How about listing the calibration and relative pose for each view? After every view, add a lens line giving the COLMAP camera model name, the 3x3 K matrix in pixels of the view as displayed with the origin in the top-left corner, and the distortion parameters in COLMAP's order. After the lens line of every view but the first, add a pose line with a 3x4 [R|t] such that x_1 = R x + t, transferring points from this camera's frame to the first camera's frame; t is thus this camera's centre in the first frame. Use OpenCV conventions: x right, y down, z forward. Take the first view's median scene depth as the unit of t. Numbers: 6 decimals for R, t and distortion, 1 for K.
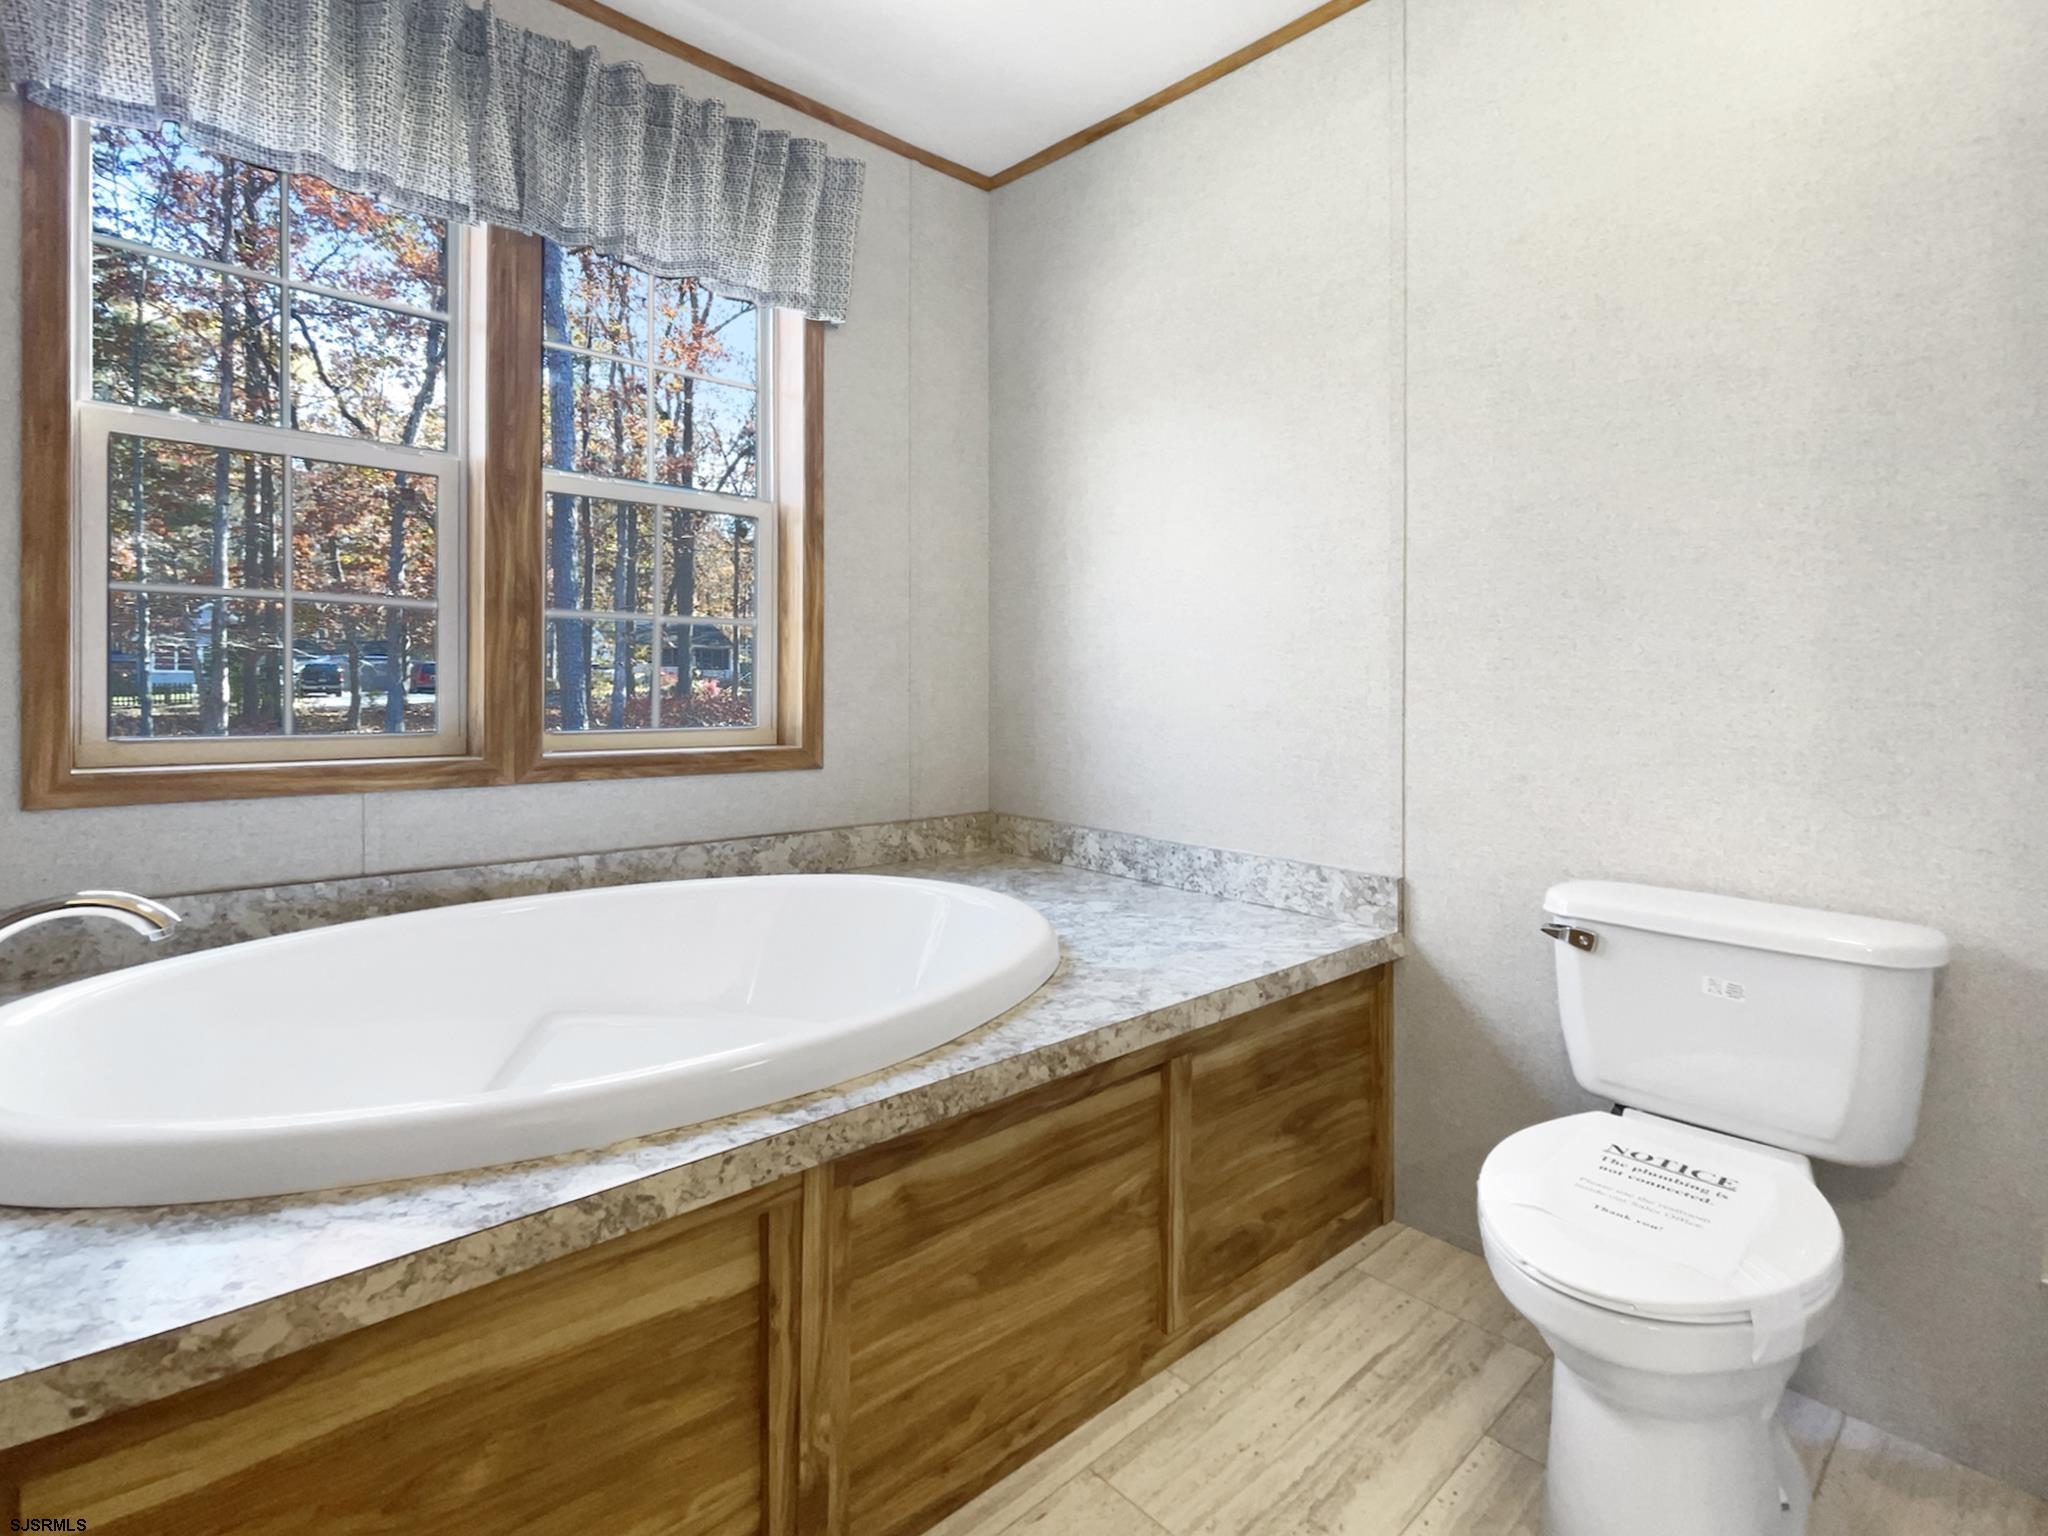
lens RADIAL K [[1016.0, 0, 989.5], [0, 1016.0, 672.4], [0, 0, 1]] dist [-0.006925, 0.002434]
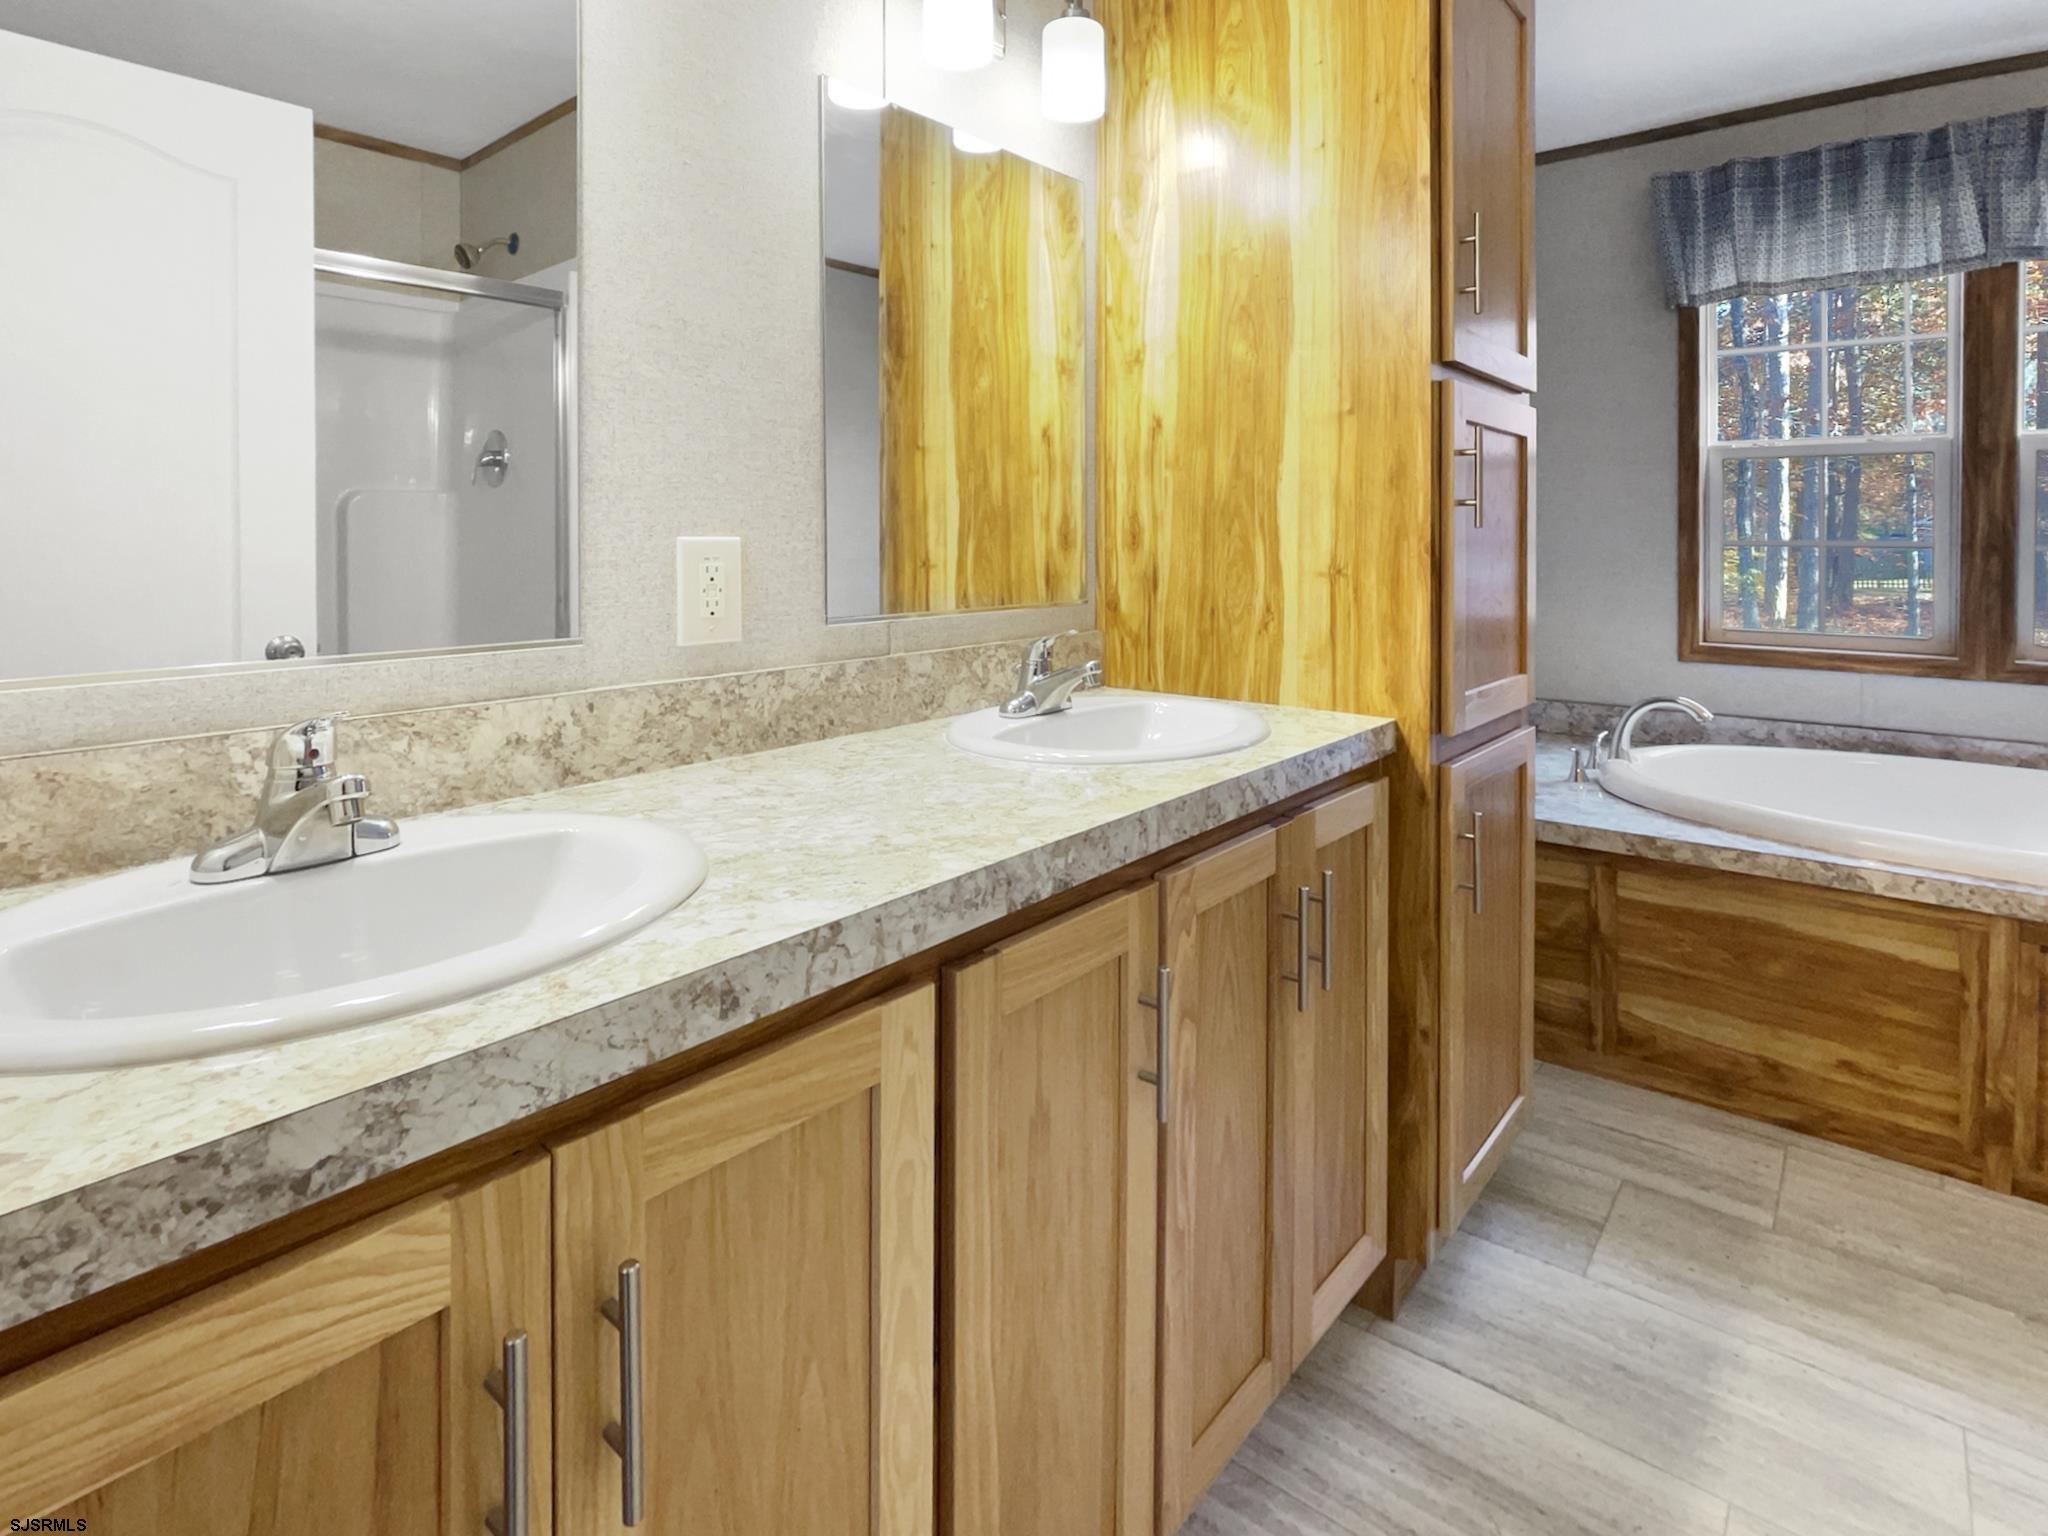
lens RADIAL K [[1016.0, 0, 1096.8], [0, 1016.0, 558.9], [0, 0, 1]] dist [-0.006925, 0.002434]
pose [[0.182609, 0.000449, -0.983186, 0.859991], [0.004613, 0.999988, 0.001313, -0.077715], [0.983175, -0.004775, 0.182605, -0.538534]]
